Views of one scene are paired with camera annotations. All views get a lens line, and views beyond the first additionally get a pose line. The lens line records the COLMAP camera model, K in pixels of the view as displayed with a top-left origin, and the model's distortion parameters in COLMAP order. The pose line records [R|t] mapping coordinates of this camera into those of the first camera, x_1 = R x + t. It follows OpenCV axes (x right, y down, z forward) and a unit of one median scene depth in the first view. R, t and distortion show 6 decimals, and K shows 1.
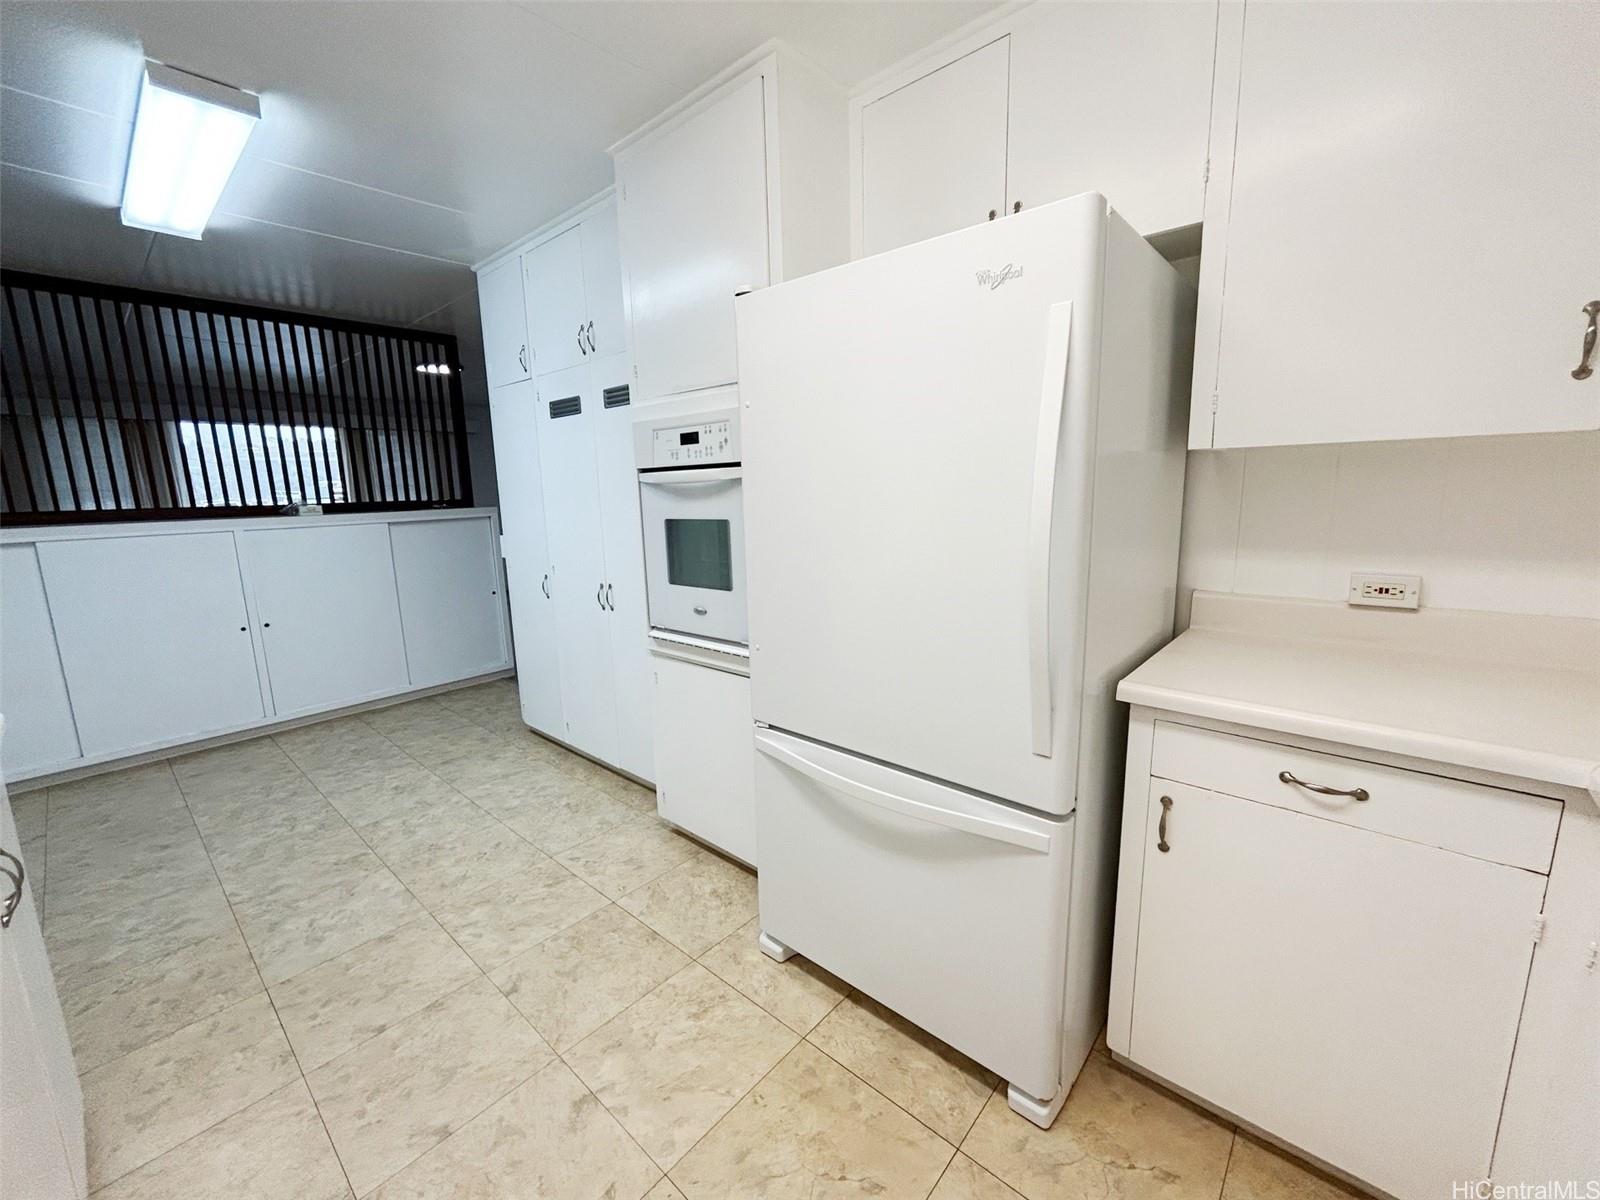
lens RADIAL K [[644.4, 0, 805.0], [0, 644.4, 600.5], [0, 0, 1]] dist [-0.003228, 0.001378]
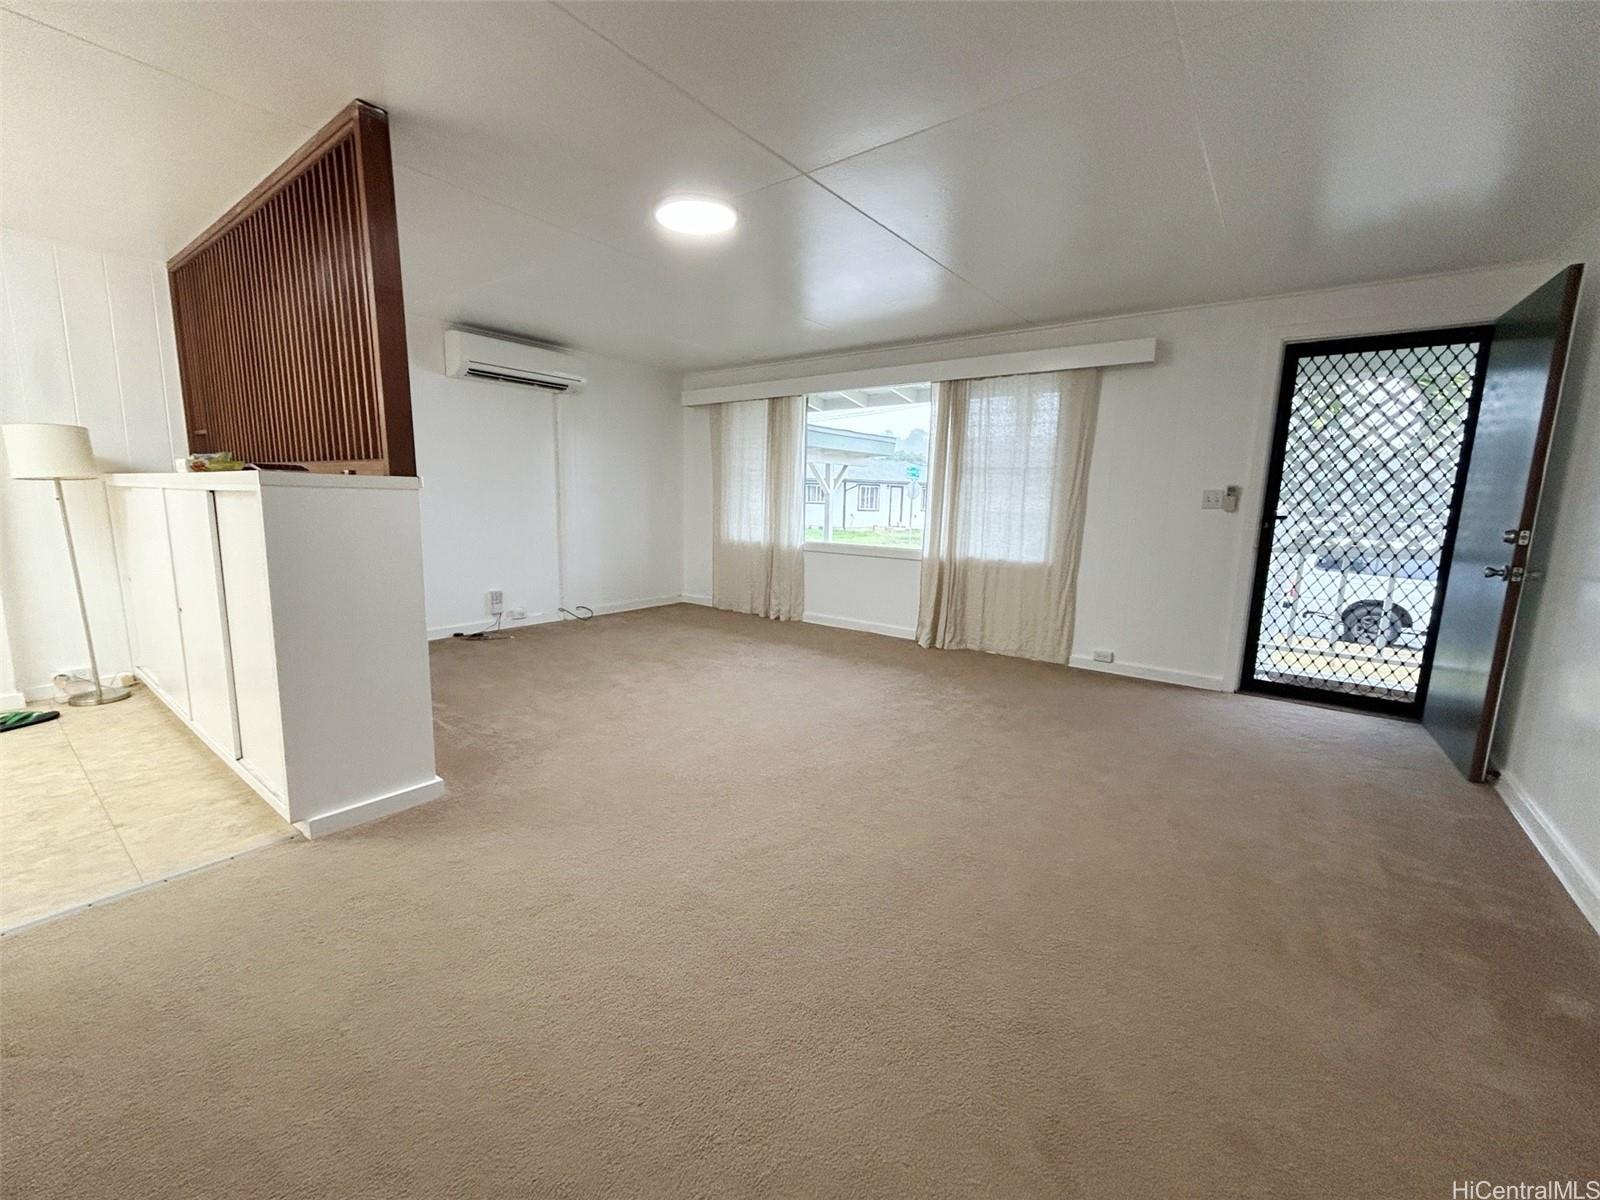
lens RADIAL K [[644.4, 0, 797.7], [0, 644.4, 603.3], [0, 0, 1]] dist [-0.003228, 0.001378]
pose [[0.061600, 0.188852, -0.980072, -0.002383], [-0.202264, 0.963925, 0.173028, -0.471152], [0.977392, 0.187575, 0.097576, 2.925719]]
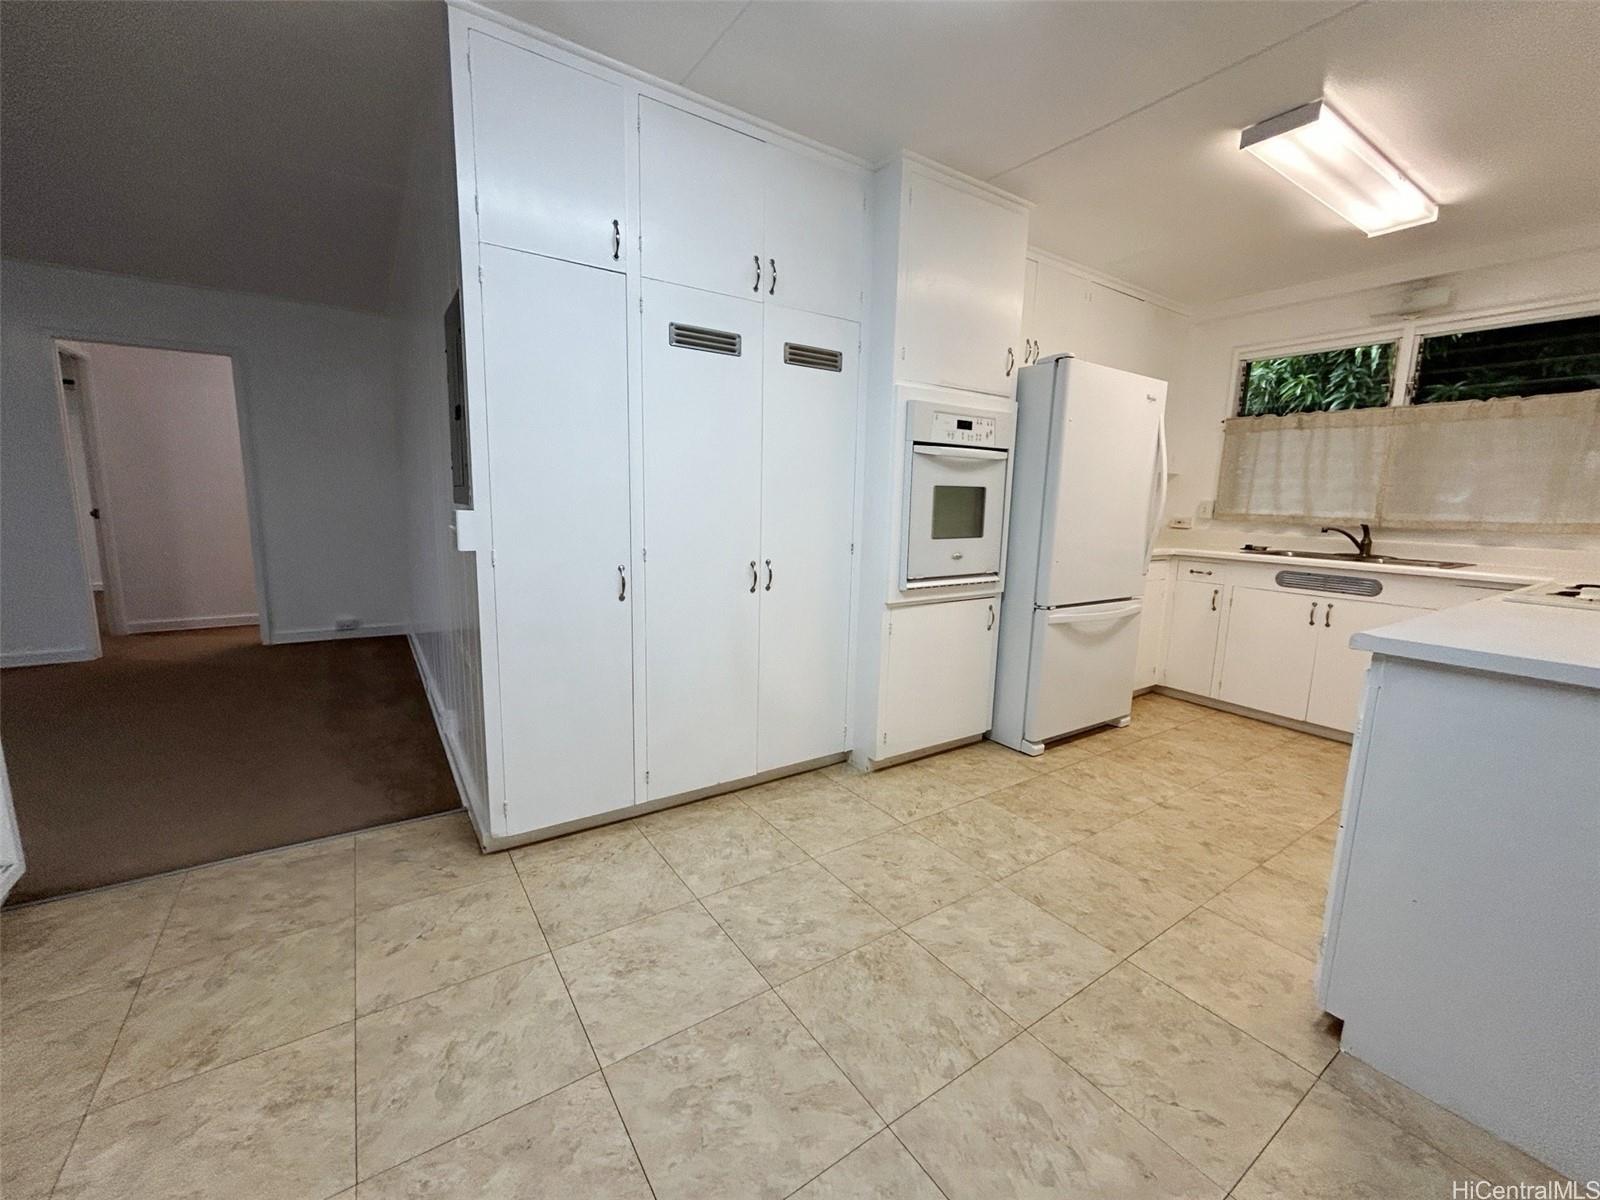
lens RADIAL K [[644.4, 0, 798.8], [0, 644.4, 600.1], [0, 0, 1]] dist [-0.003228, 0.001378]
pose [[0.252800, -0.123781, 0.959568, -1.562439], [0.138411, 0.986208, 0.090753, -0.061776], [-0.957567, 0.109872, 0.266446, 0.996363]]
